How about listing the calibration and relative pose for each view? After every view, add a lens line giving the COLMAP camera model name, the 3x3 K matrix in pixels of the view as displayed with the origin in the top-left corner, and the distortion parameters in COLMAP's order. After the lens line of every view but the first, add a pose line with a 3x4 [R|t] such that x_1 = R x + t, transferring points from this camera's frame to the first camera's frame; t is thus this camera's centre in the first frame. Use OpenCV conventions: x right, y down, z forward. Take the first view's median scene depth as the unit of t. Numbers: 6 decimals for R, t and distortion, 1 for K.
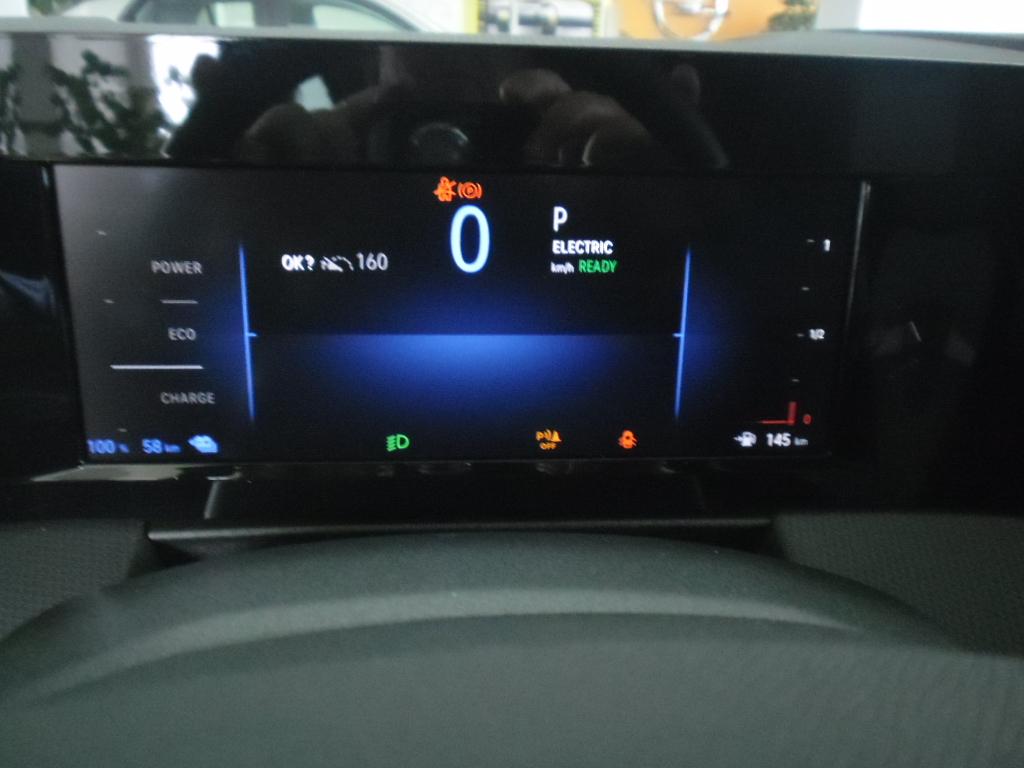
lens RADIAL K [[805.0, 0, 513.0], [0, 805.0, 384.2], [0, 0, 1]] dist [-0.006778, -0.007765]
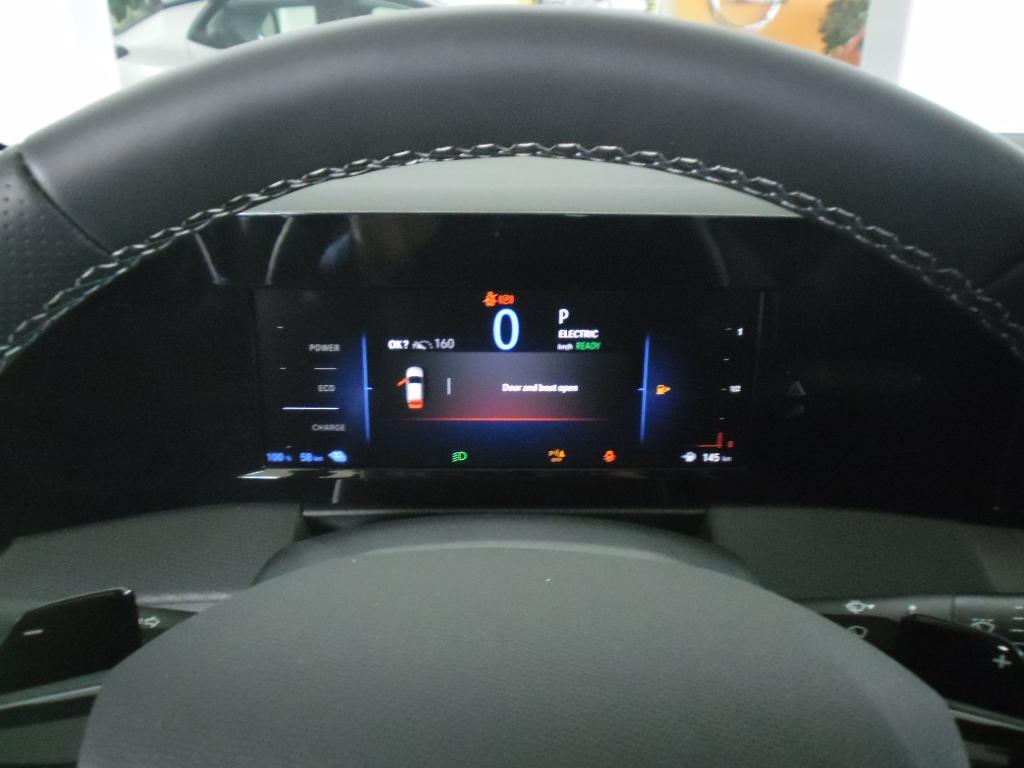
lens RADIAL K [[805.0, 0, 513.5], [0, 805.0, 382.7], [0, 0, 1]] dist [-0.006778, -0.007765]
pose [[0.997886, 0.008306, -0.064454, 0.062255], [-0.007434, 0.999878, 0.013756, -0.095698], [0.064561, -0.013248, 0.997826, -0.562448]]
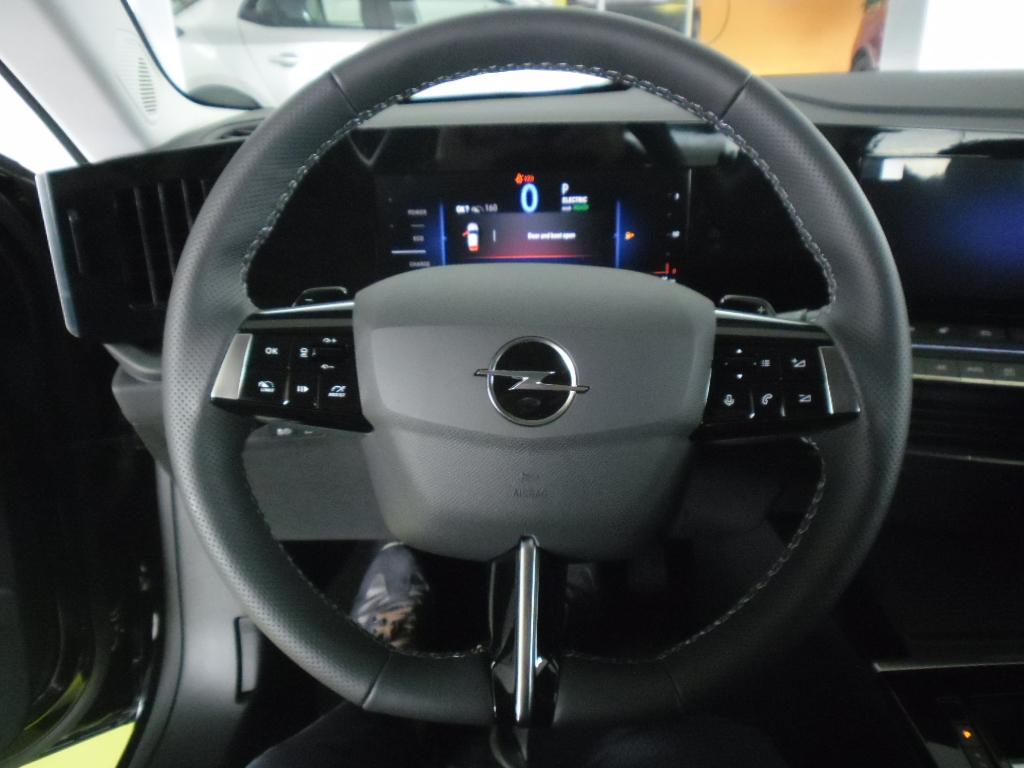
lens RADIAL K [[805.0, 0, 512.6], [0, 805.0, 384.9], [0, 0, 1]] dist [-0.006778, -0.007765]
pose [[0.993135, -0.002817, -0.116942, 0.184009], [0.008881, 0.998640, 0.051368, 0.269798], [0.116639, -0.052054, 0.991809, -1.510643]]
